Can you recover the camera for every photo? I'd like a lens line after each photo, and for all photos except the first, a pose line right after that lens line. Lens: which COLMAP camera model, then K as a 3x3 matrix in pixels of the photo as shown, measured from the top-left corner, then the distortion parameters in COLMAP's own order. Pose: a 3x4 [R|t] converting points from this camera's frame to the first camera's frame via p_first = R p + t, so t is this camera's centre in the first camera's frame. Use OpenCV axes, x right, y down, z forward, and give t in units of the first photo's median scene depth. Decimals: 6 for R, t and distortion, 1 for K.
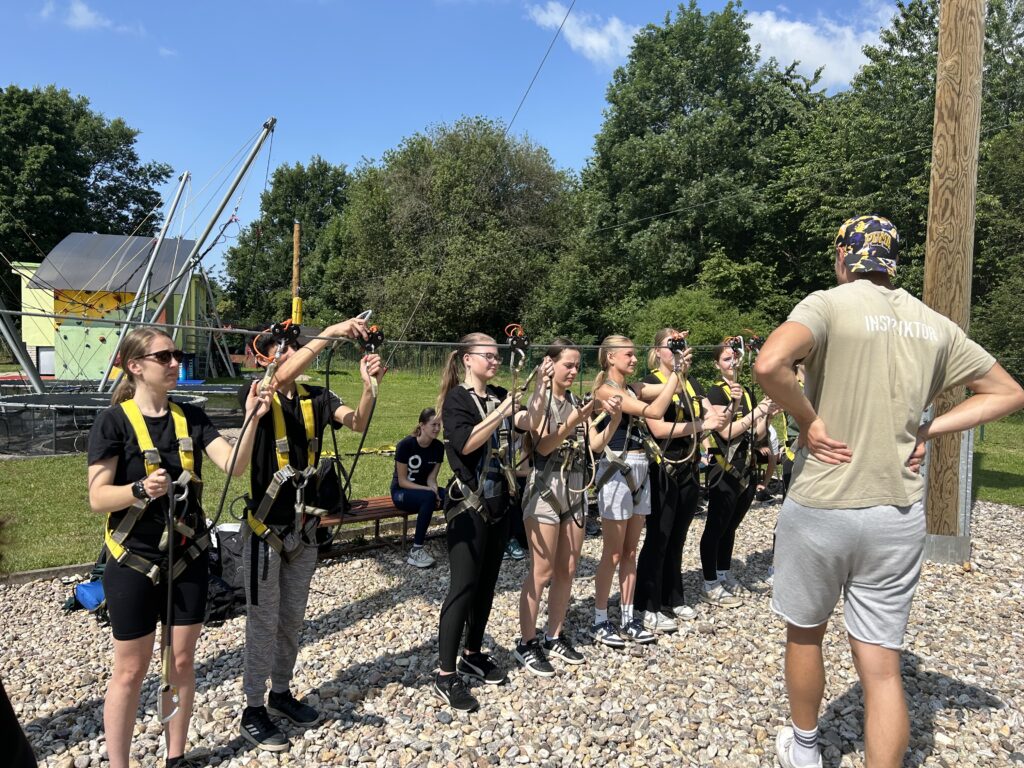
lens RADIAL K [[768.2, 0, 511.4], [0, 768.2, 384.5], [0, 0, 1]] dist [0.001214, -0.002784]
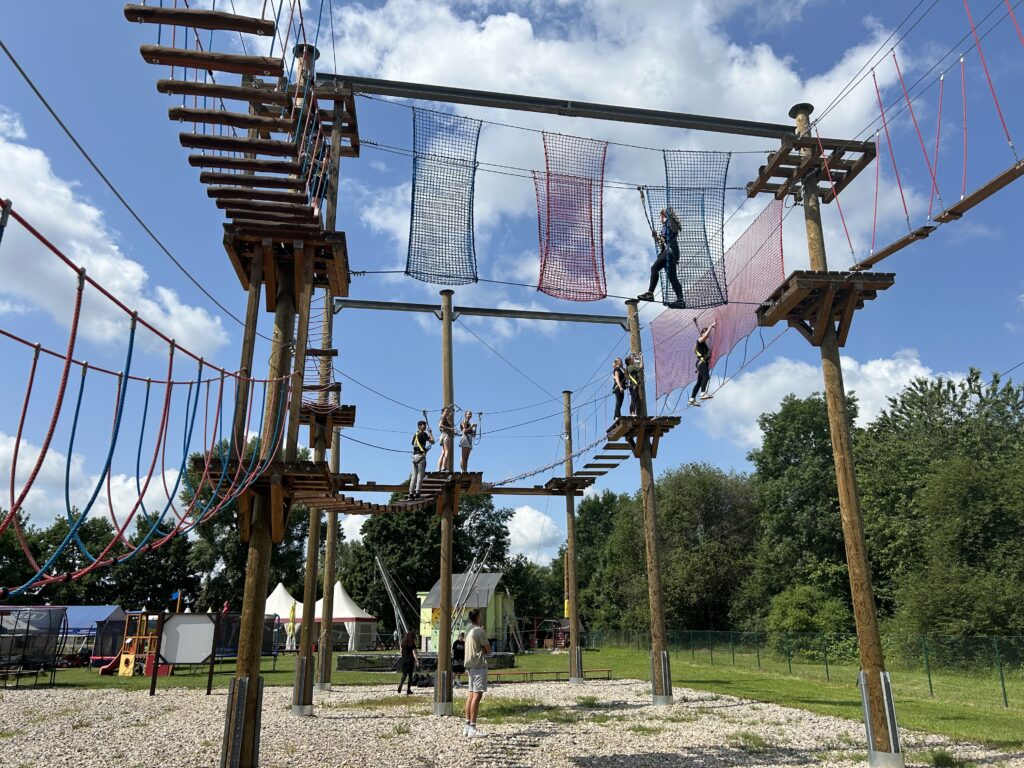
lens RADIAL K [[768.2, 0, 511.9], [0, 768.2, 384.1], [0, 0, 1]] dist [0.001214, -0.002784]
pose [[0.883859, -0.166492, -0.437121, 0.327811], [0.007677, 0.939547, -0.342335, 0.008297], [0.467691, 0.299220, 0.831704, -0.432688]]
